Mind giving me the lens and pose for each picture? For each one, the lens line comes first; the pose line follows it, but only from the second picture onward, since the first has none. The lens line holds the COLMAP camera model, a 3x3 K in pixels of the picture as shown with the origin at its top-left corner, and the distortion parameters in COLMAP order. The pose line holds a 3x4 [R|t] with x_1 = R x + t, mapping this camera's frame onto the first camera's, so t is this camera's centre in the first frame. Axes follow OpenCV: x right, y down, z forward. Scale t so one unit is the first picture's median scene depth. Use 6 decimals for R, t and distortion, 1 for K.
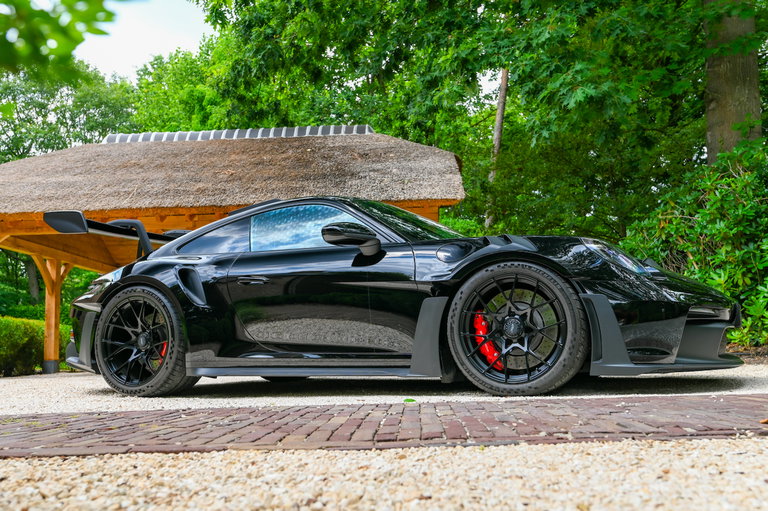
lens RADIAL K [[684.4, 0, 400.0], [0, 684.4, 290.4], [0, 0, 1]] dist [0.002117, -0.014965]
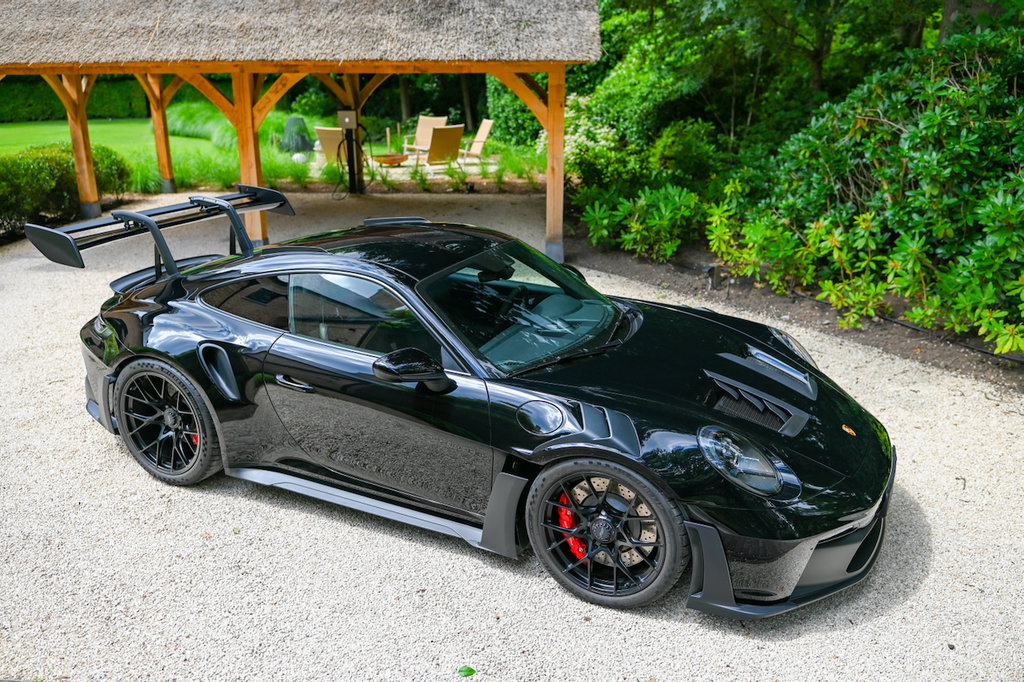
lens RADIAL K [[822.2, 0, 510.3], [0, 822.2, 337.1], [0, 0, 1]] dist [-0.007383, -0.017006]
pose [[0.999212, 0.036117, -0.016487, 0.047134], [-0.026859, 0.920748, 0.389232, -0.411164], [0.029238, -0.388483, 0.920992, 0.136037]]
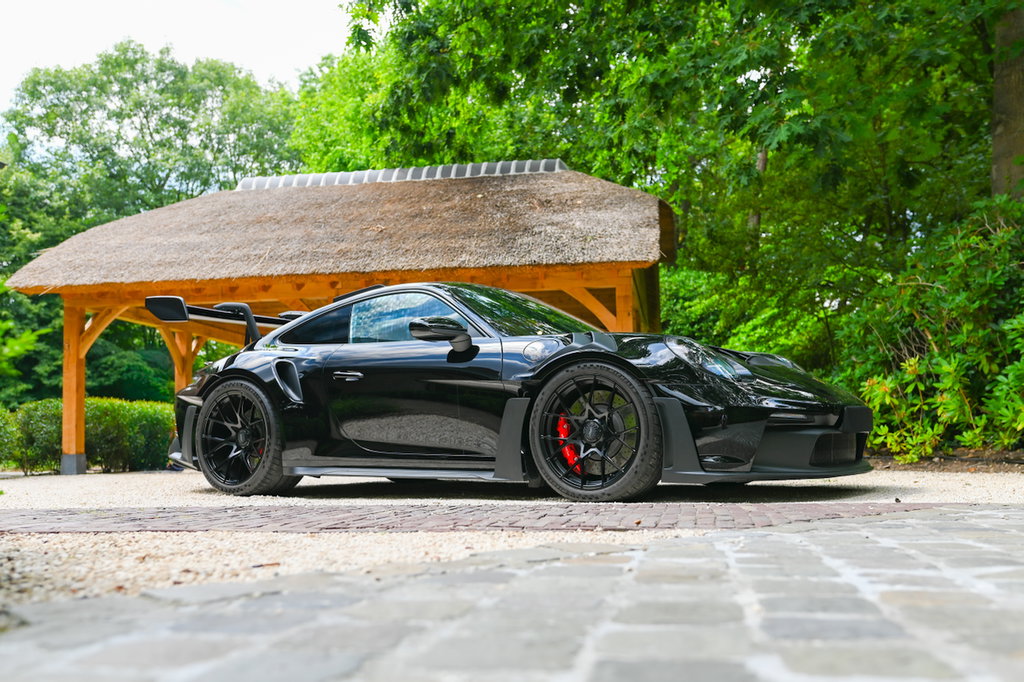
lens RADIAL K [[938.6, 0, 542.2], [0, 938.6, 407.6], [0, 0, 1]] dist [-0.007934, 0.004777]
pose [[0.992407, 0.008987, -0.122665, 0.195857], [-0.002815, 0.998725, 0.050399, -0.034165], [0.122961, -0.049671, 0.991168, -0.235801]]
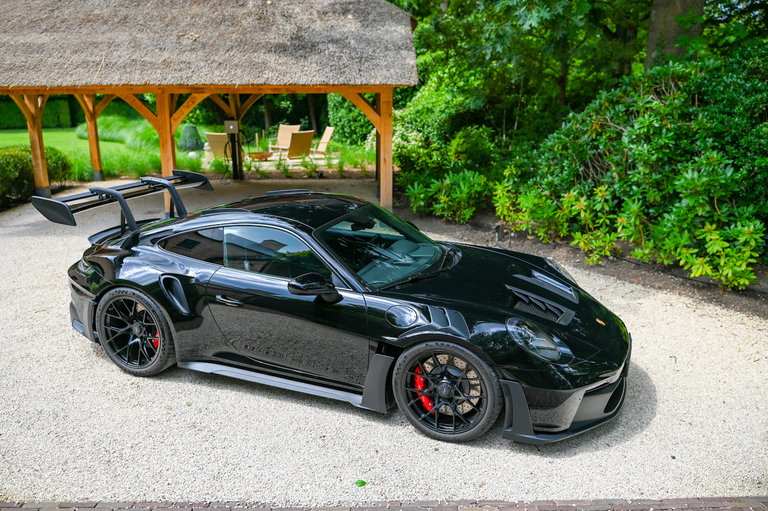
lens RADIAL K [[608.2, 0, 377.2], [0, 608.2, 255.2], [0, 0, 1]] dist [-0.008453, -0.007565]
pose [[0.999004, 0.017875, 0.040893, -0.005440], [-0.030686, 0.940440, 0.338572, -0.414094], [-0.032406, -0.339489, 0.940052, 0.039288]]
